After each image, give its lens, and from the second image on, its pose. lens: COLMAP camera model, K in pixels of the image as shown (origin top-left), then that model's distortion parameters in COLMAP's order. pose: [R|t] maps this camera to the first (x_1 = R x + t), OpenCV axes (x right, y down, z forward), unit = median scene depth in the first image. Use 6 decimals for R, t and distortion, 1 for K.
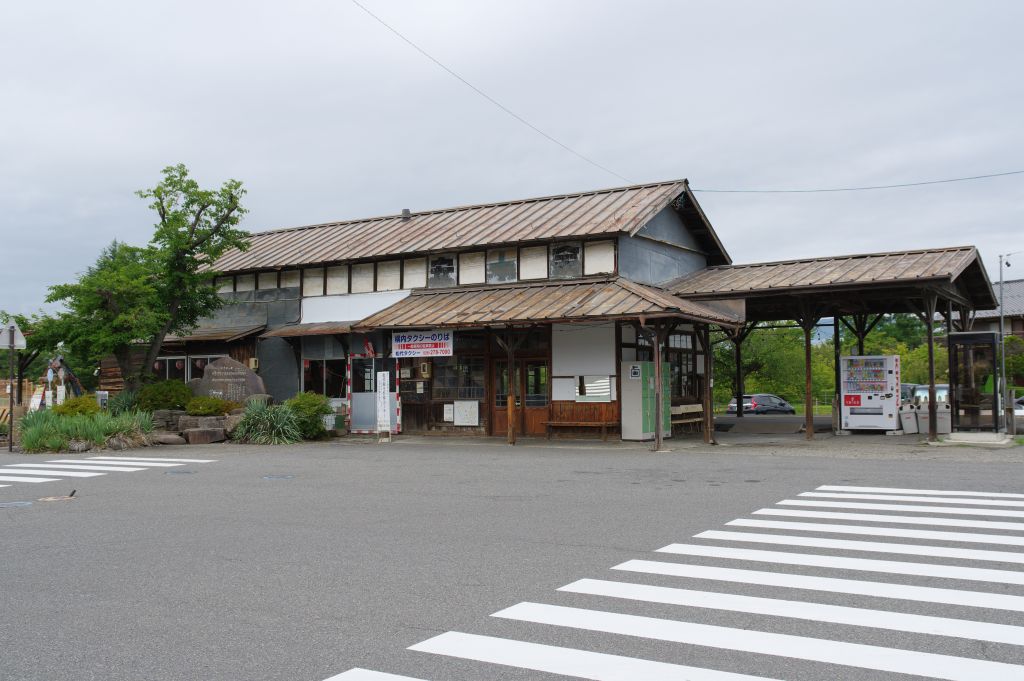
lens RADIAL K [[1014.6, 0, 512.0], [0, 1014.6, 340.5], [0, 0, 1]] dist [0.003668, 0.000761]
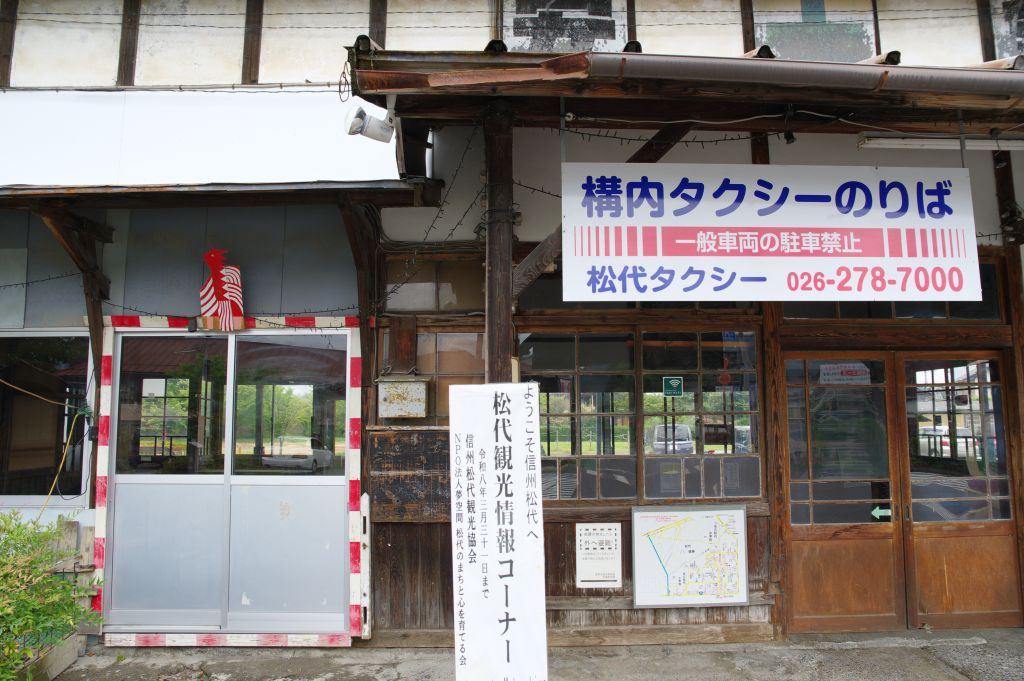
lens RADIAL K [[714.4, 0, 512.0], [0, 714.4, 340.5], [0, 0, 1]] dist [-0.103707, 0.065340]
pose [[0.838930, 0.065031, 0.540340, -0.183889], [-0.028869, 0.996755, -0.075141, 0.031699], [-0.543473, 0.047439, 0.838085, 0.875476]]
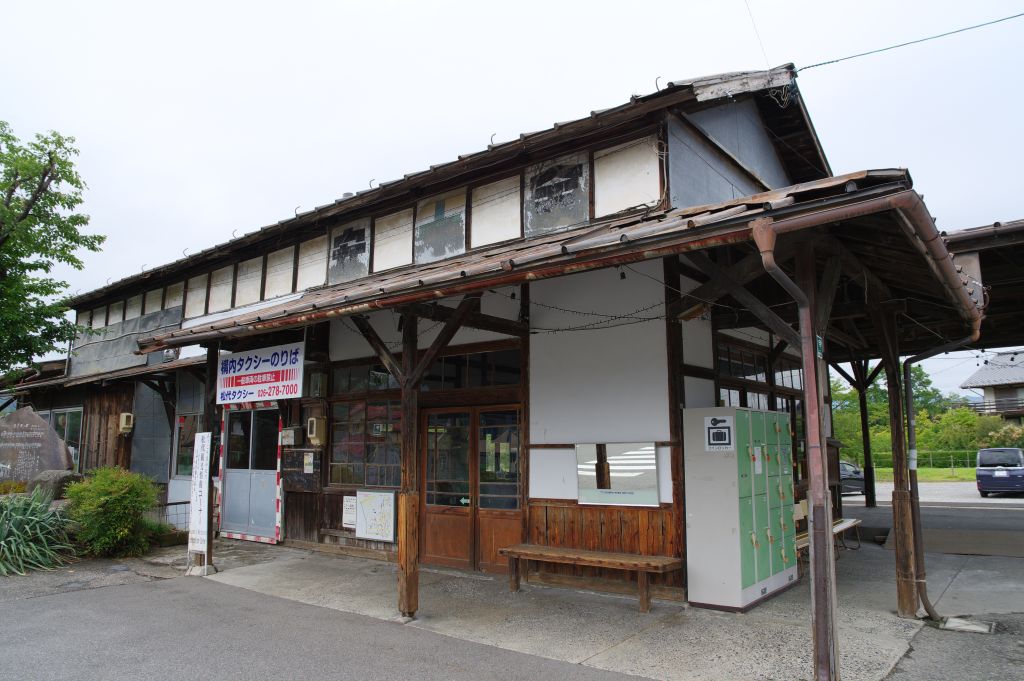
lens RADIAL K [[714.4, 0, 512.0], [0, 714.4, 340.5], [0, 0, 1]] dist [-0.103707, 0.065340]
pose [[0.993609, -0.013977, -0.112007, 0.065433], [0.002026, 0.994353, -0.106106, 0.021882], [0.112857, 0.105201, 0.988026, 0.647311]]
